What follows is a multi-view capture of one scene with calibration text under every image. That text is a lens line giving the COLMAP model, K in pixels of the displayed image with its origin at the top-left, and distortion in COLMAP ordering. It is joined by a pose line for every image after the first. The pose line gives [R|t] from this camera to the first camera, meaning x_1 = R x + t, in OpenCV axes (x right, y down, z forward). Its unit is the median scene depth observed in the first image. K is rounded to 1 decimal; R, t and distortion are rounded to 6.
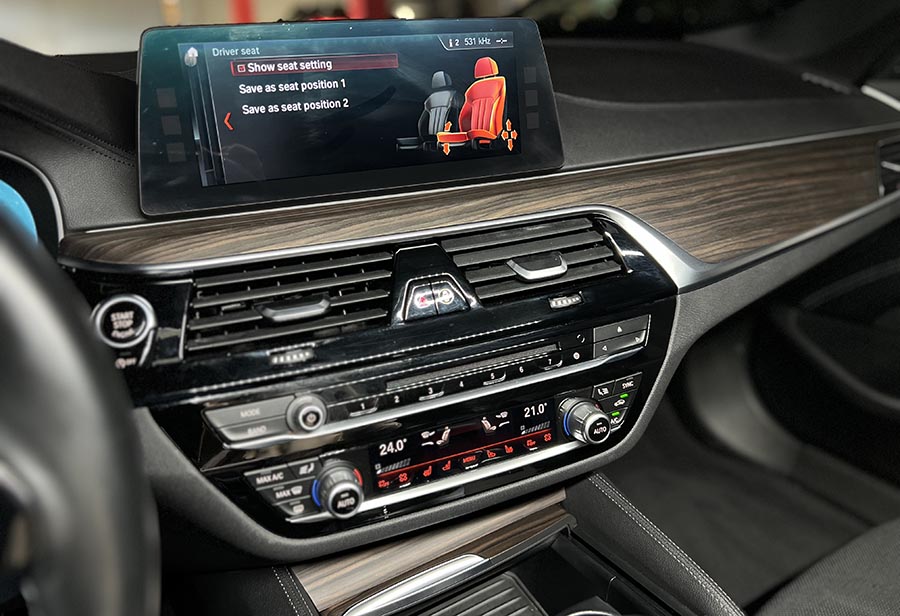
lens RADIAL K [[698.3, 0, 455.1], [0, 698.3, 288.2], [0, 0, 1]] dist [0.078828, -0.113102]
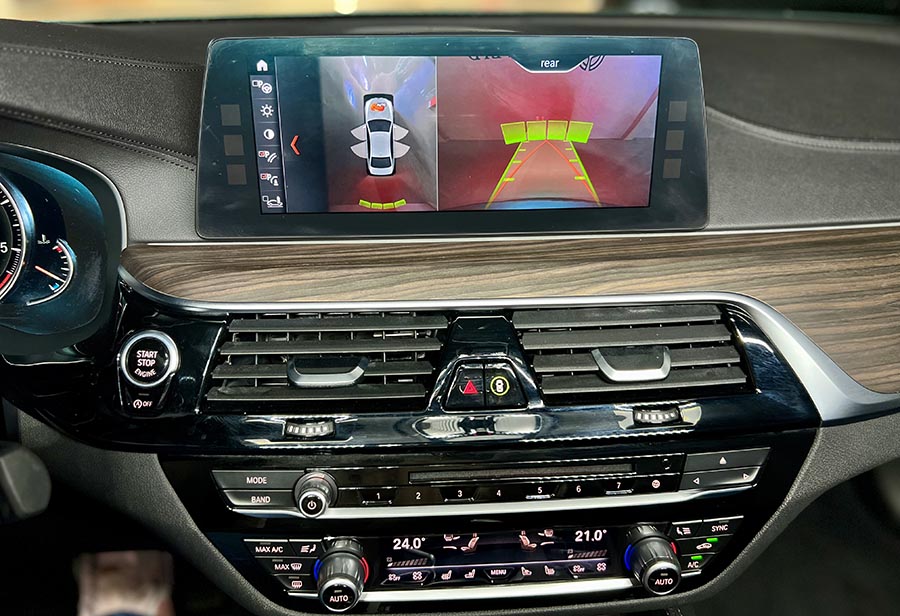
lens RADIAL K [[708.9, 0, 439.4], [0, 708.9, 307.1], [0, 0, 1]] dist [0.005450, -0.008185]
pose [[0.943071, 0.185828, -0.275835, 0.133104], [-0.151143, 0.978221, 0.142267, -0.189273], [0.296265, -0.092477, 0.950618, 0.183853]]
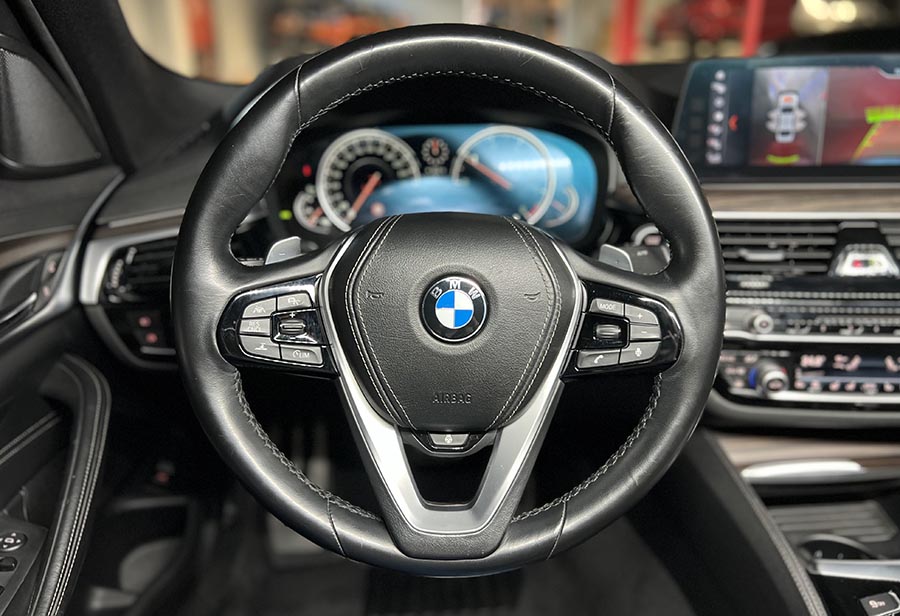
lens RADIAL K [[708.9, 0, 439.4], [0, 708.9, 307.1], [0, 0, 1]] dist [0.005450, -0.008185]
pose [[0.874003, 0.187648, -0.448227, -0.121359], [-0.167290, 0.982236, 0.085008, 0.118909], [0.456216, 0.000687, 0.889869, -0.596219]]
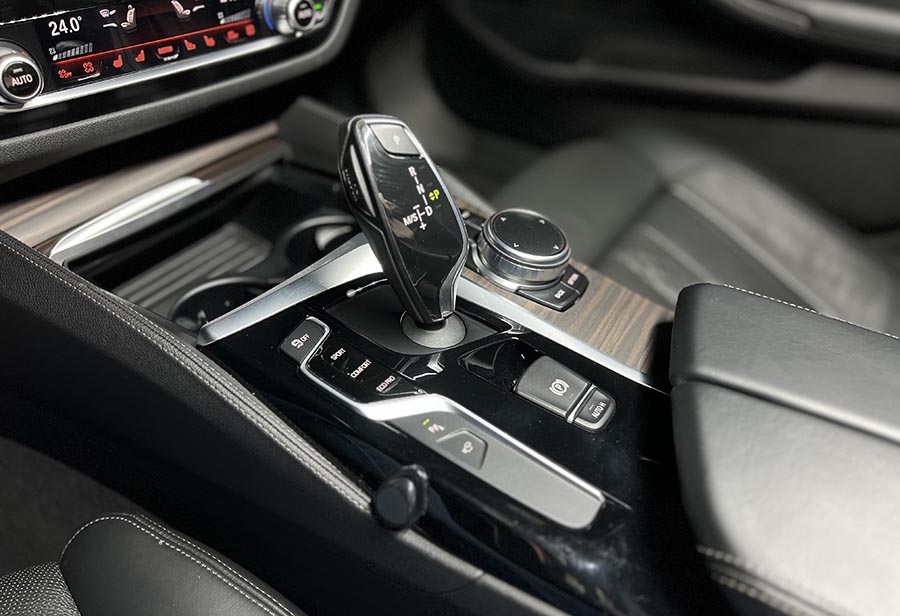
lens RADIAL K [[710.4, 0, 449.1], [0, 710.4, 318.9], [0, 0, 1]] dist [0.104915, -0.118863]
pose [[0.897303, -0.208804, 0.388907, -0.085353], [0.071934, 0.938437, 0.337878, 0.282070], [-0.435515, -0.275203, 0.857082, -0.024747]]
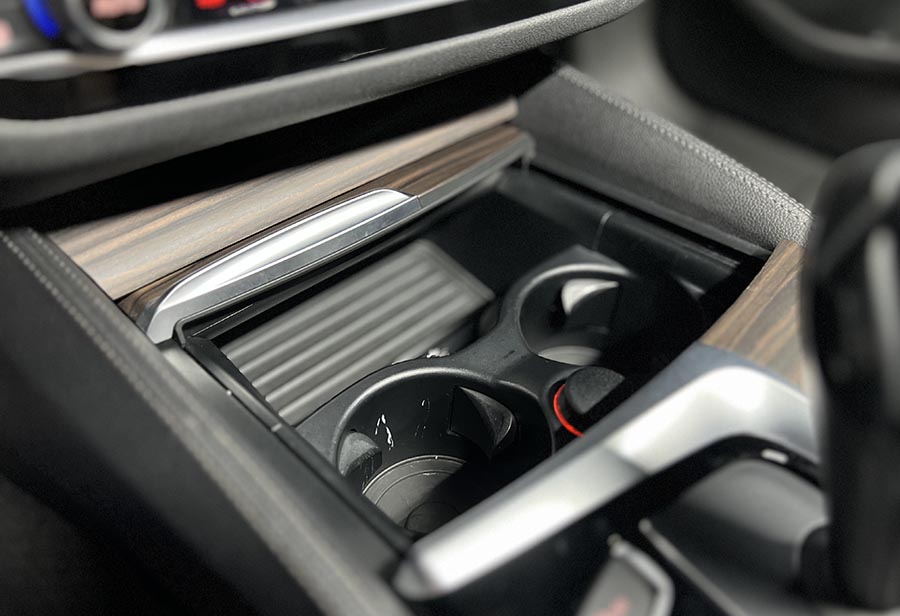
lens RADIAL K [[710.4, 0, 449.1], [0, 710.4, 318.9], [0, 0, 1]] dist [0.104915, -0.118863]
pose [[0.969433, -0.101074, 0.223569, -0.075592], [0.009112, 0.925409, 0.378861, 0.283397], [-0.245186, -0.365243, 0.898043, 0.474496]]
